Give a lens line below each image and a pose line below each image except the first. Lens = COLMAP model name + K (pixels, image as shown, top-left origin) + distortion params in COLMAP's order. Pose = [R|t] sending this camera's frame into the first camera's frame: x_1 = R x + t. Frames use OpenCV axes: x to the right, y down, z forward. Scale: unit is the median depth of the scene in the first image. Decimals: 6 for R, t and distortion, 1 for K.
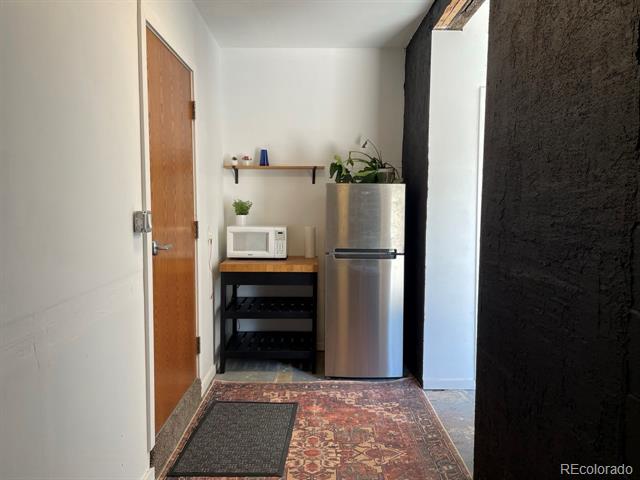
lens RADIAL K [[476.3, 0, 321.3], [0, 476.3, 239.6], [0, 0, 1]] dist [-0.040309, 0.000479]
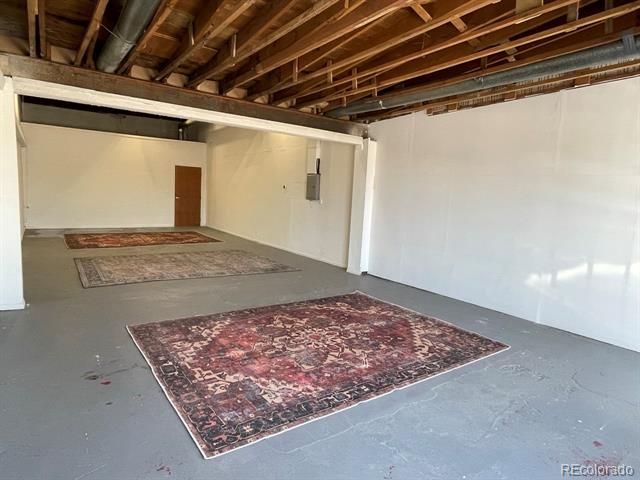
lens RADIAL K [[384.1, 0, 321.0], [0, 384.1, 241.3], [0, 0, 1]] dist [-0.005730, -0.003009]
pose [[-0.578471, -0.138595, 0.803843, -0.668866], [0.013470, 0.983702, 0.179299, 0.026642], [-0.815592, 0.114547, -0.567176, 1.290300]]
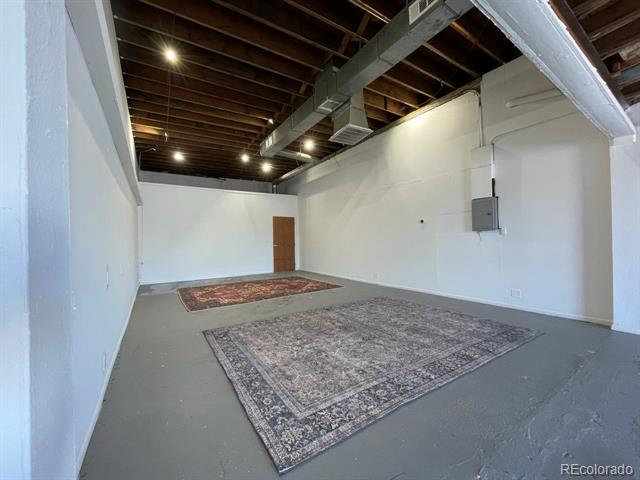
lens RADIAL K [[259.0, 0, 317.2], [0, 259.0, 238.0], [0, 0, 1]] dist [-0.003439, -0.000058]
pose [[-0.531360, 0.012968, 0.847047, 0.367365], [0.087583, 0.995366, 0.039703, 0.093457], [-0.842606, 0.095283, -0.530034, 1.325918]]
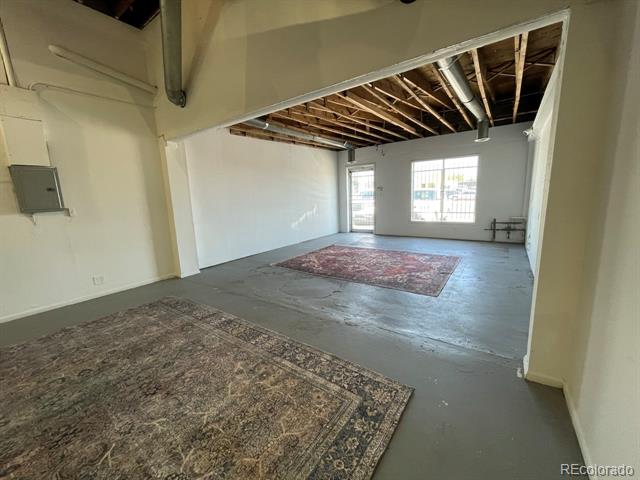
lens RADIAL K [[259.0, 0, 321.9], [0, 259.0, 241.3], [0, 0, 1]] dist [-0.003439, -0.000058]
pose [[-0.586899, 0.163226, -0.793036, 0.984597], [-0.031748, 0.974076, 0.223984, 0.053310], [0.809037, 0.156633, -0.566502, 1.309399]]
